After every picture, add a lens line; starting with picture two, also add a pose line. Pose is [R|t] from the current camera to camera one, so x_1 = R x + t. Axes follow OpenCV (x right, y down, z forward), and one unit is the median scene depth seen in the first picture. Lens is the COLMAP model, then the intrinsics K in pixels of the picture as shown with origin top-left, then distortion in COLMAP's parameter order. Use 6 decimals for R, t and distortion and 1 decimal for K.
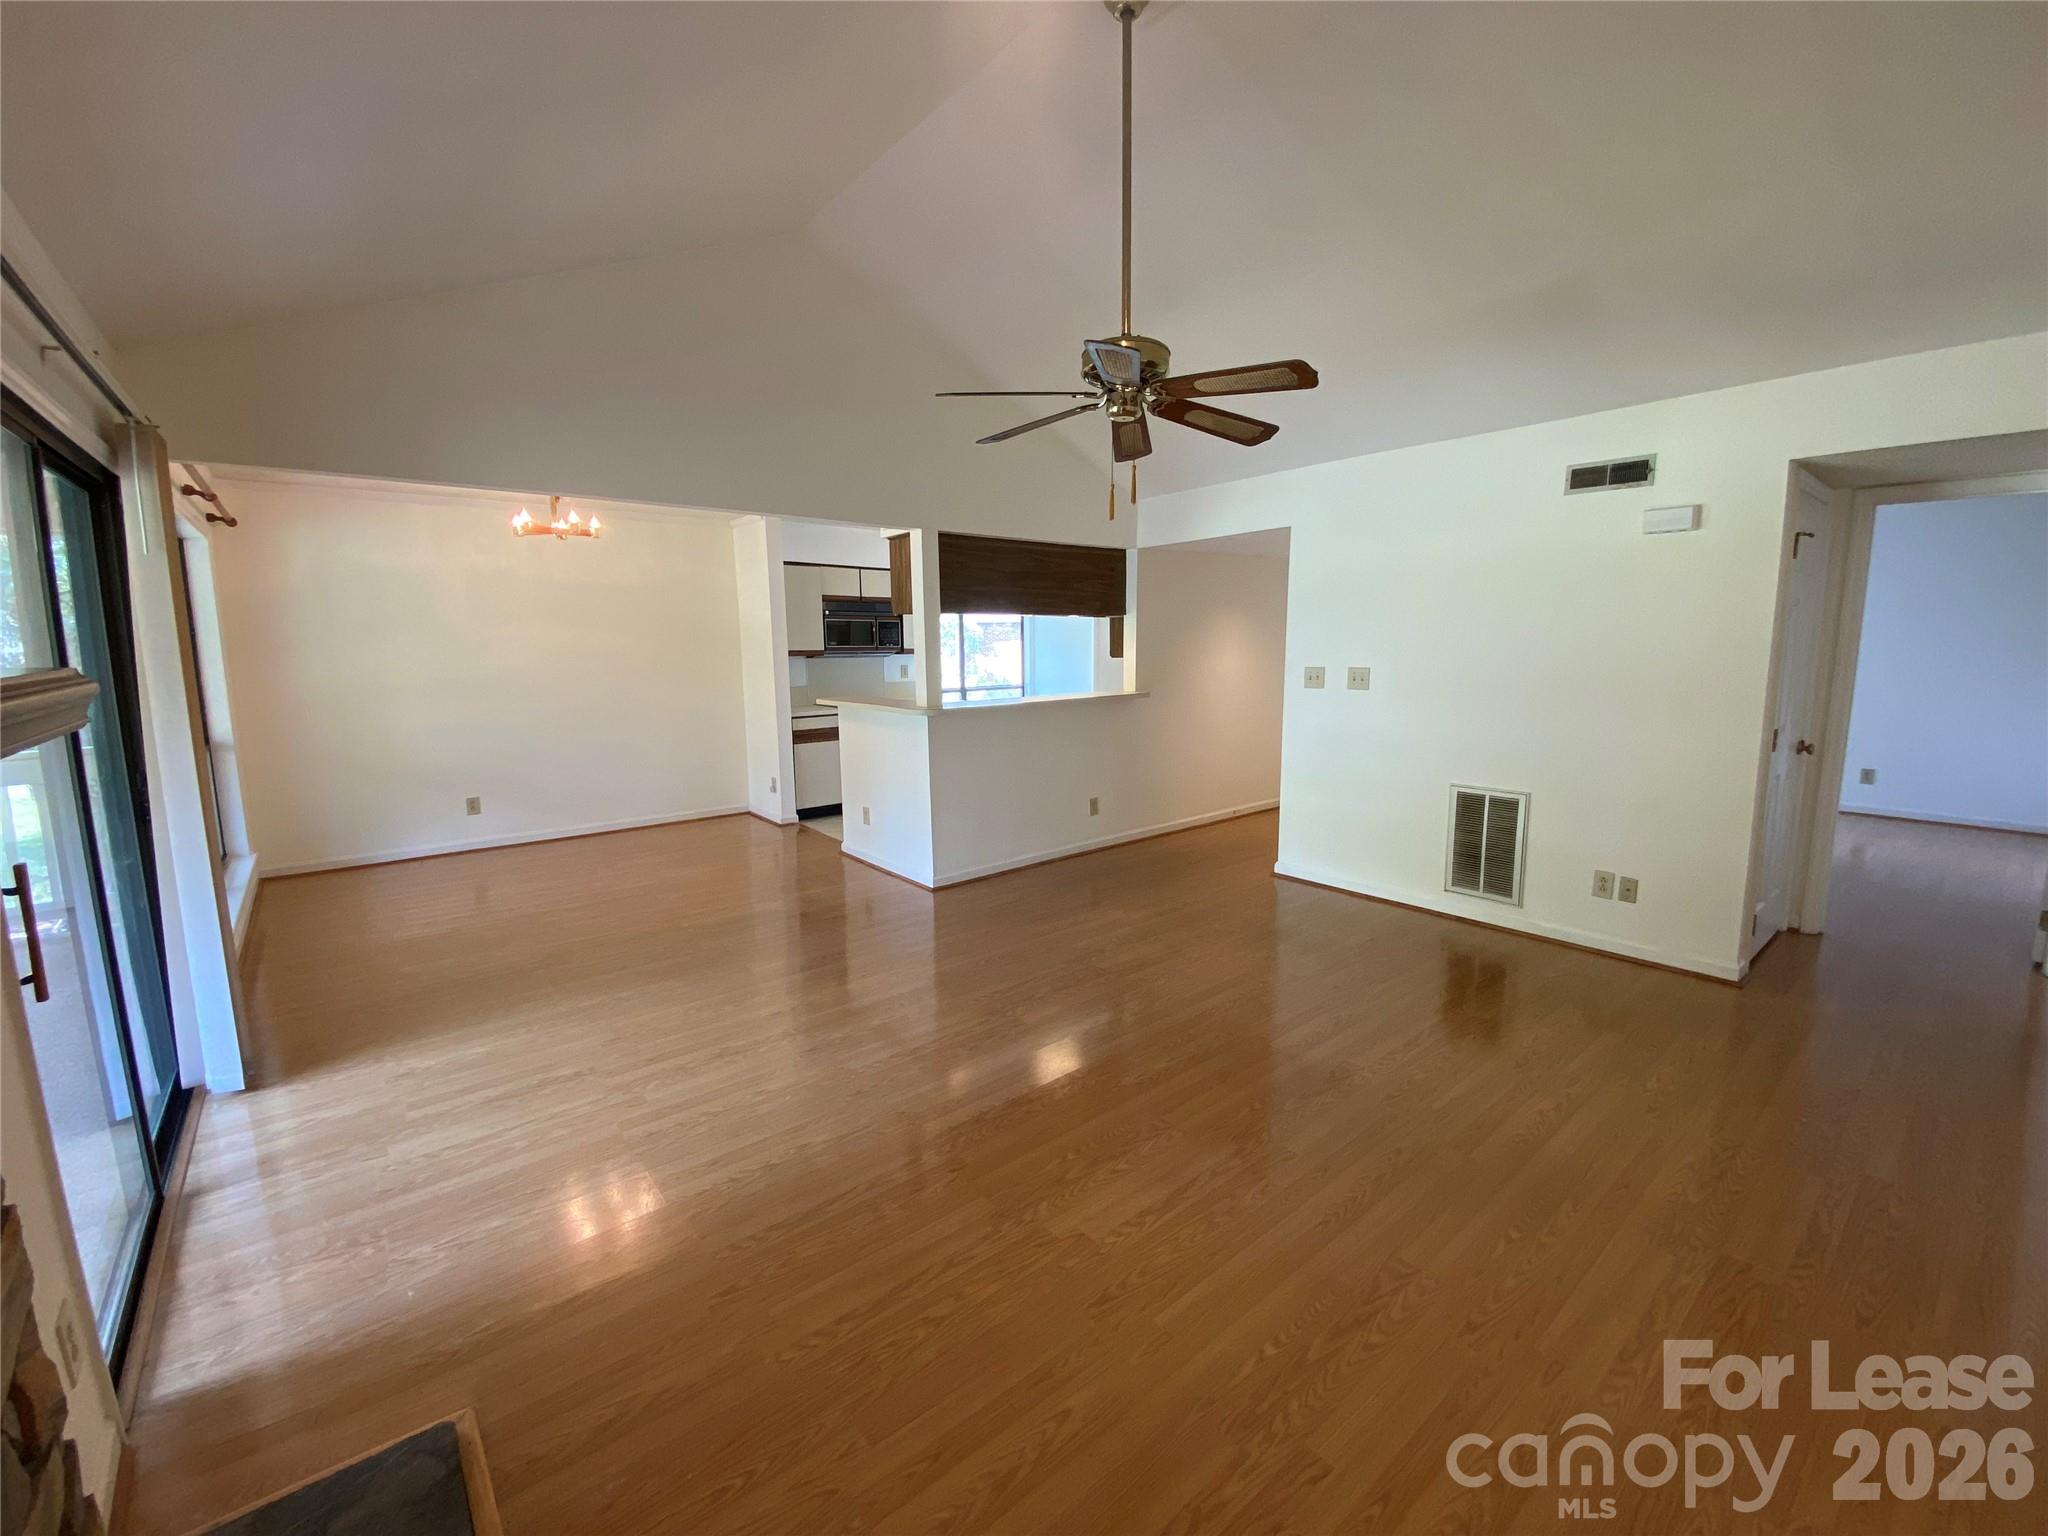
lens RADIAL K [[823.1, 0, 1019.2], [0, 823.1, 756.4], [0, 0, 1]] dist [0.017003, -0.017956]
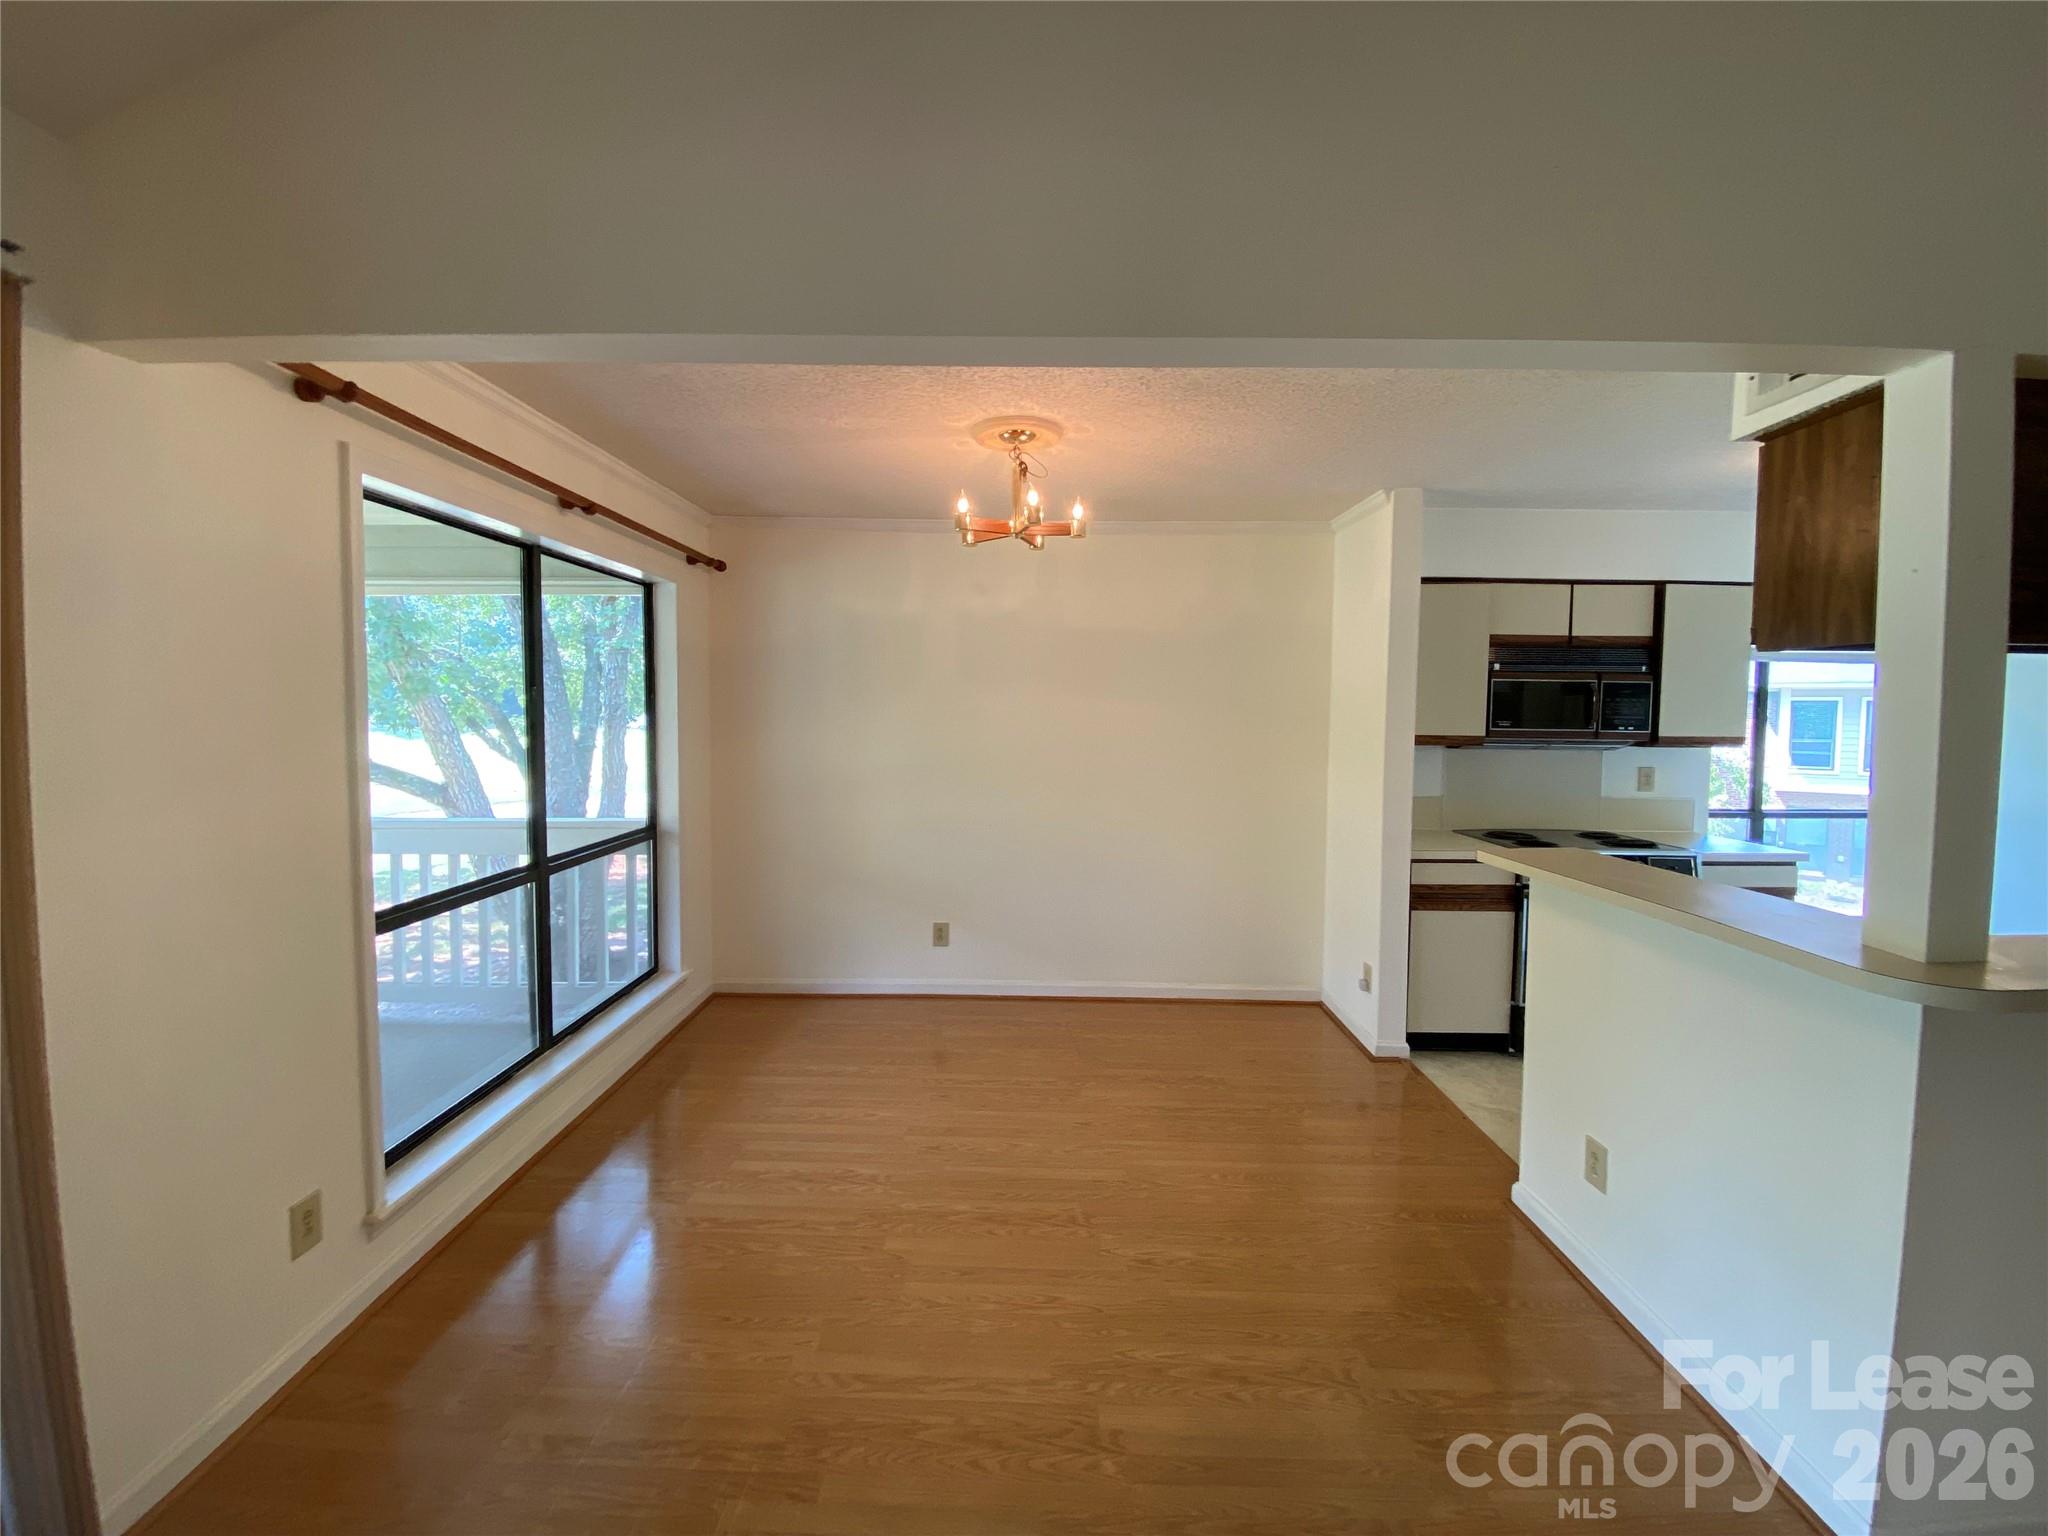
lens RADIAL K [[836.0, 0, 1019.0], [0, 836.0, 754.5], [0, 0, 1]] dist [0.017271, -0.019293]
pose [[0.764228, 0.050037, -0.643003, -0.171163], [-0.104430, 0.993430, -0.046812, -0.087423], [0.636436, 0.102924, 0.764432, 0.571215]]
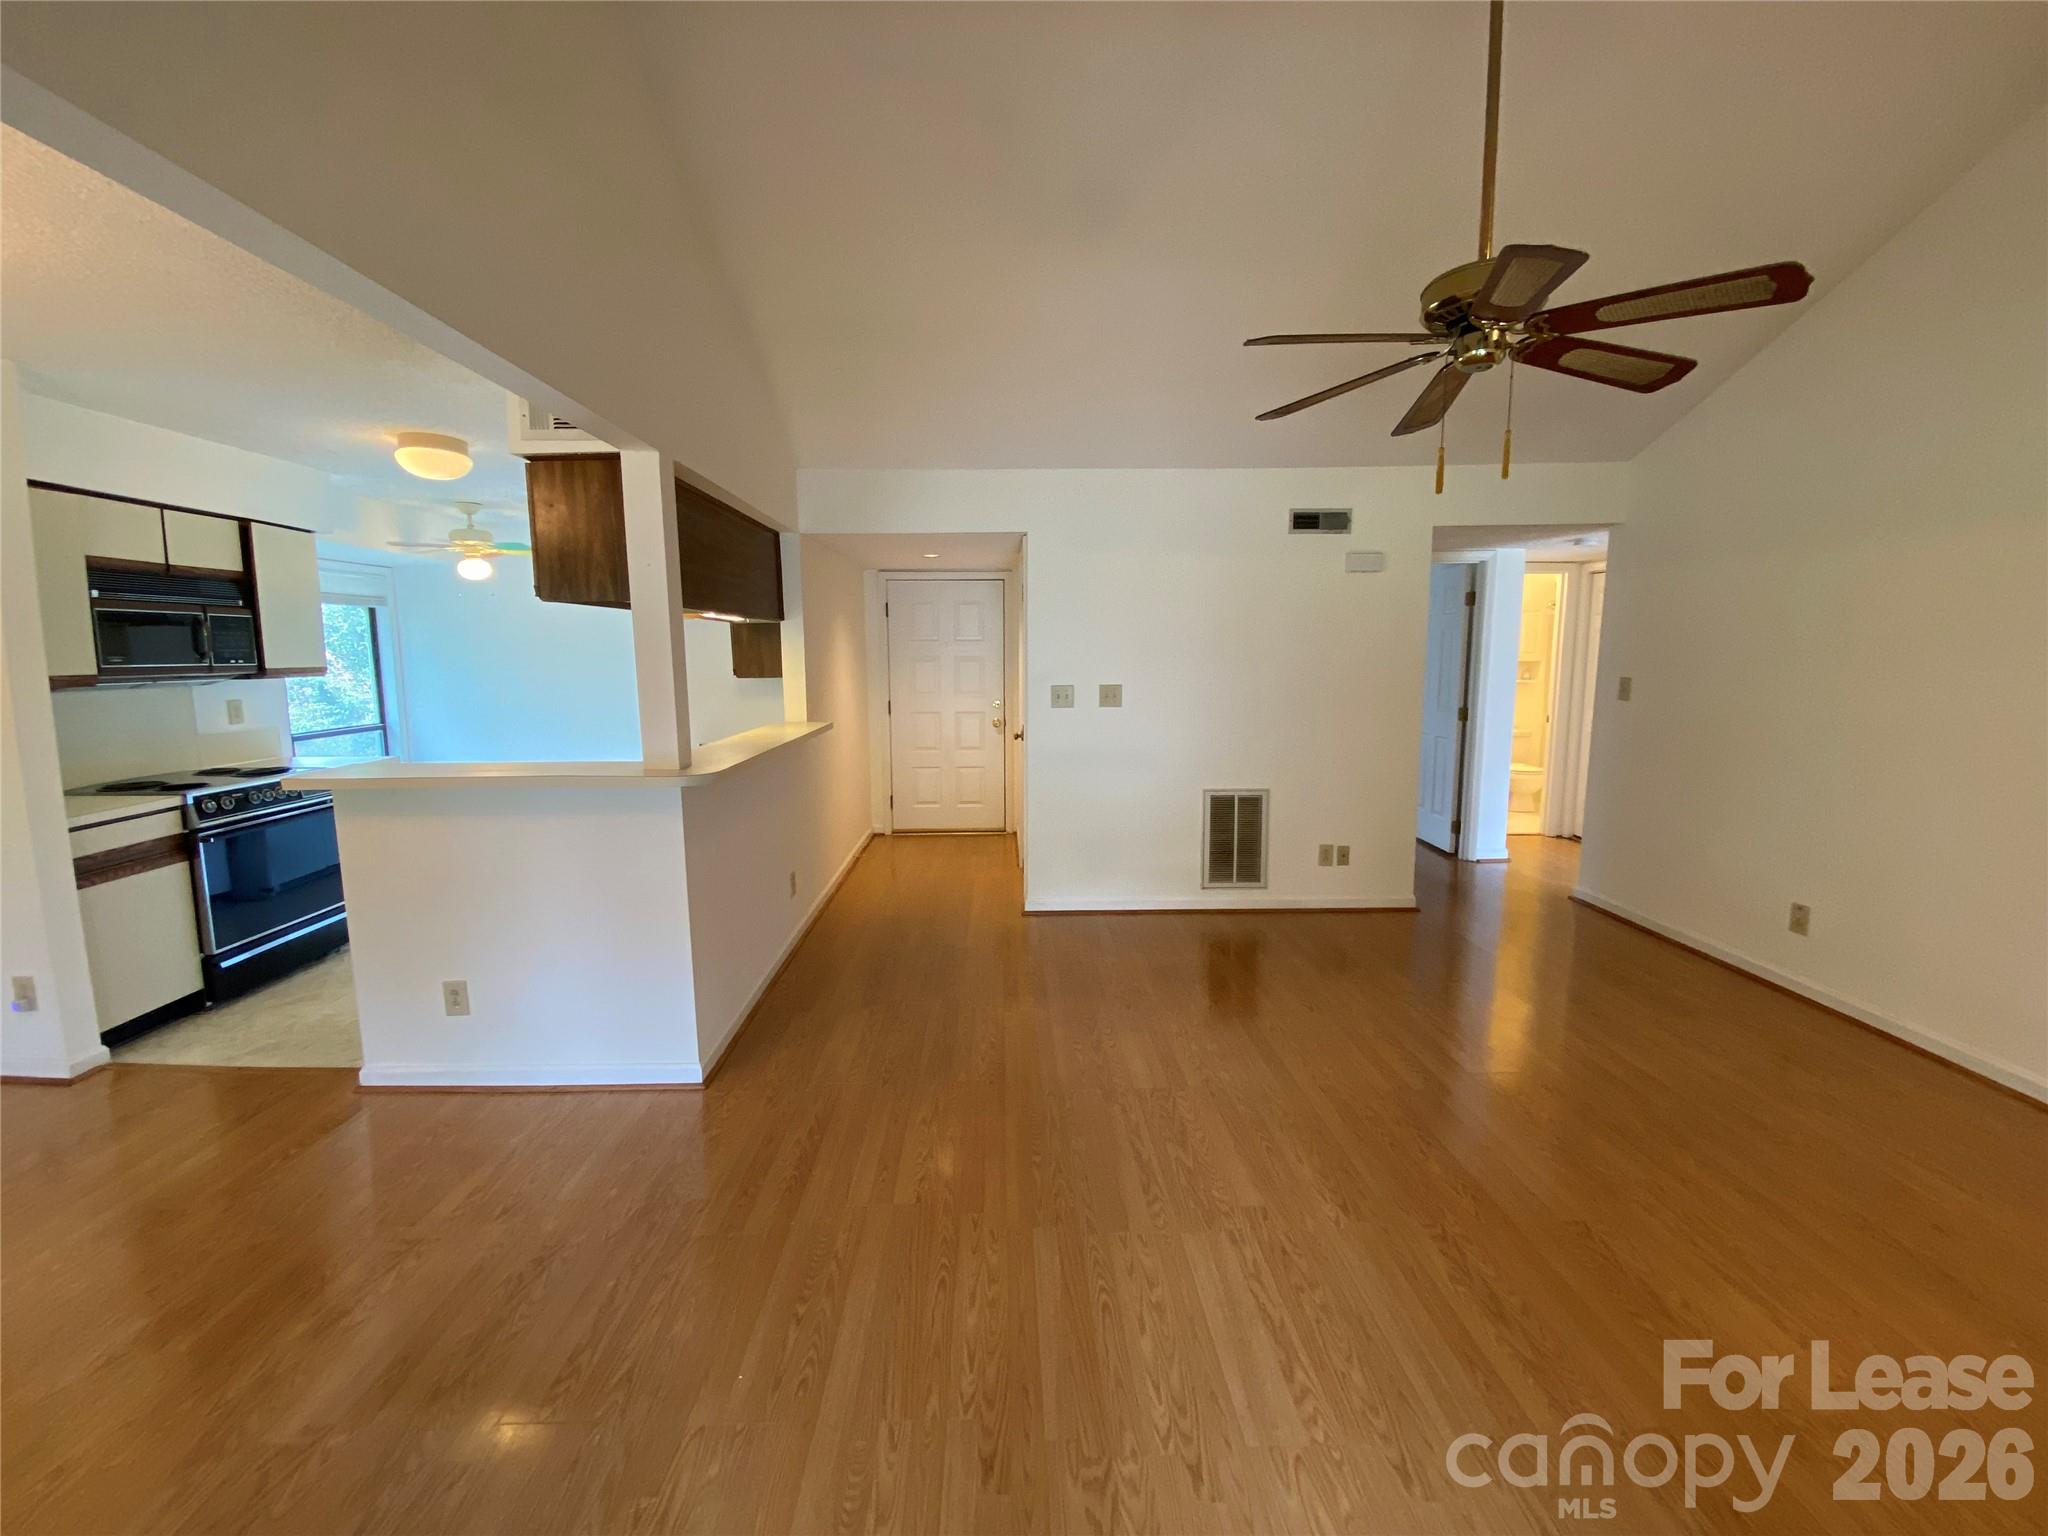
lens RADIAL K [[836.0, 0, 1019.0], [0, 836.0, 754.5], [0, 0, 1]] dist [0.017271, -0.019293]
pose [[0.615696, -0.090379, 0.782784, -0.423616], [0.107718, 0.993728, 0.030009, -0.062871], [-0.780587, 0.065844, 0.621570, 0.458384]]
